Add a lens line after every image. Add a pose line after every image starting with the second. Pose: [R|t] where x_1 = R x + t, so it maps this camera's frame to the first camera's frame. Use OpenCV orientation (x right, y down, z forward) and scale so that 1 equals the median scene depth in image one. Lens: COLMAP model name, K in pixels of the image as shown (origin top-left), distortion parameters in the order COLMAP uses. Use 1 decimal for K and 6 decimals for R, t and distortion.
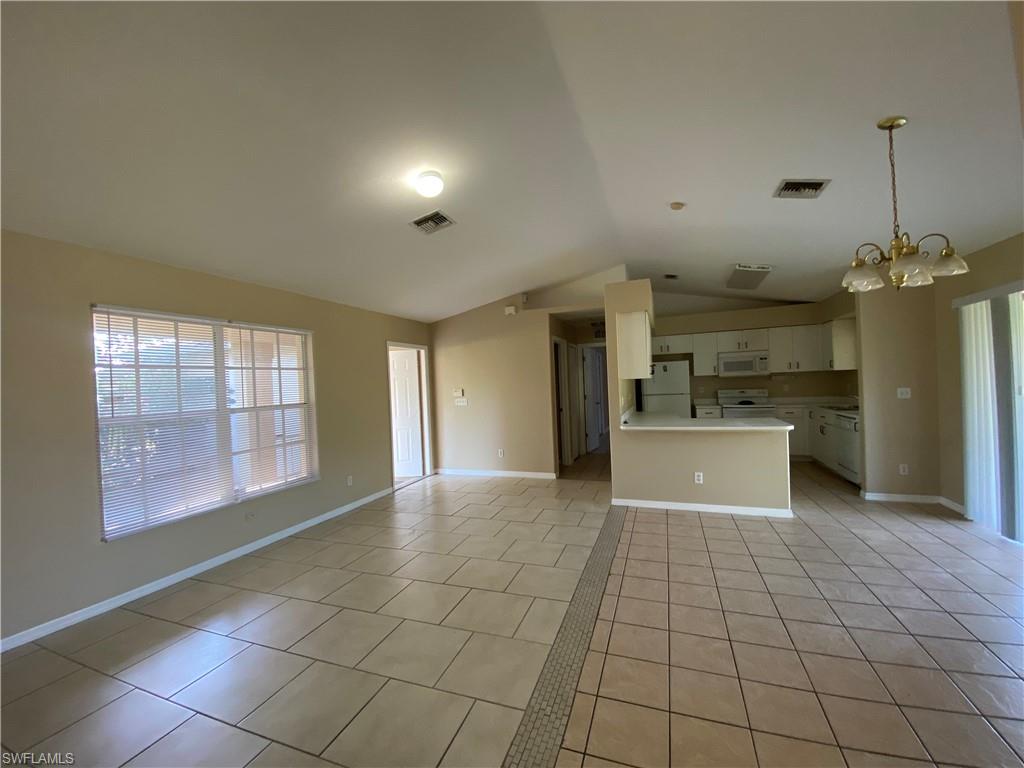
lens RADIAL K [[419.3, 0, 501.3], [0, 419.3, 385.6], [0, 0, 1]] dist [-0.005475, -0.005123]
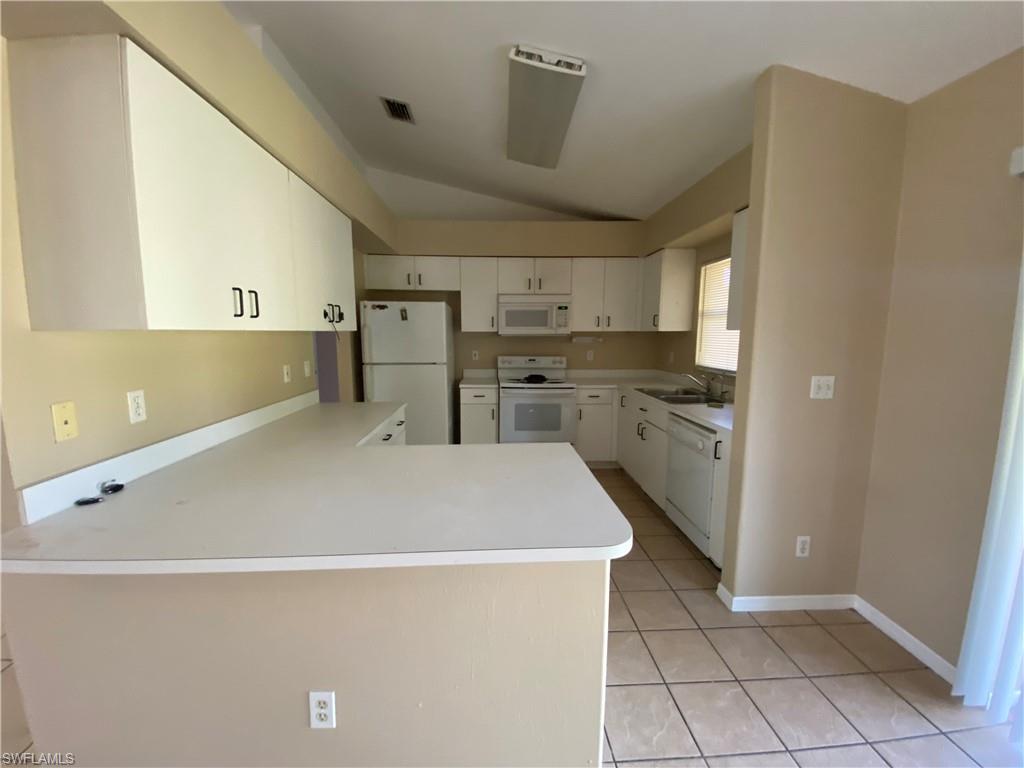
lens RADIAL K [[419.3, 0, 511.7], [0, 419.3, 386.2], [0, 0, 1]] dist [-0.005475, -0.005123]
pose [[0.907090, -0.011050, 0.420792, 0.303370], [-0.036316, 0.993874, 0.104385, -0.011576], [-0.419367, -0.109968, 0.901132, 0.471258]]
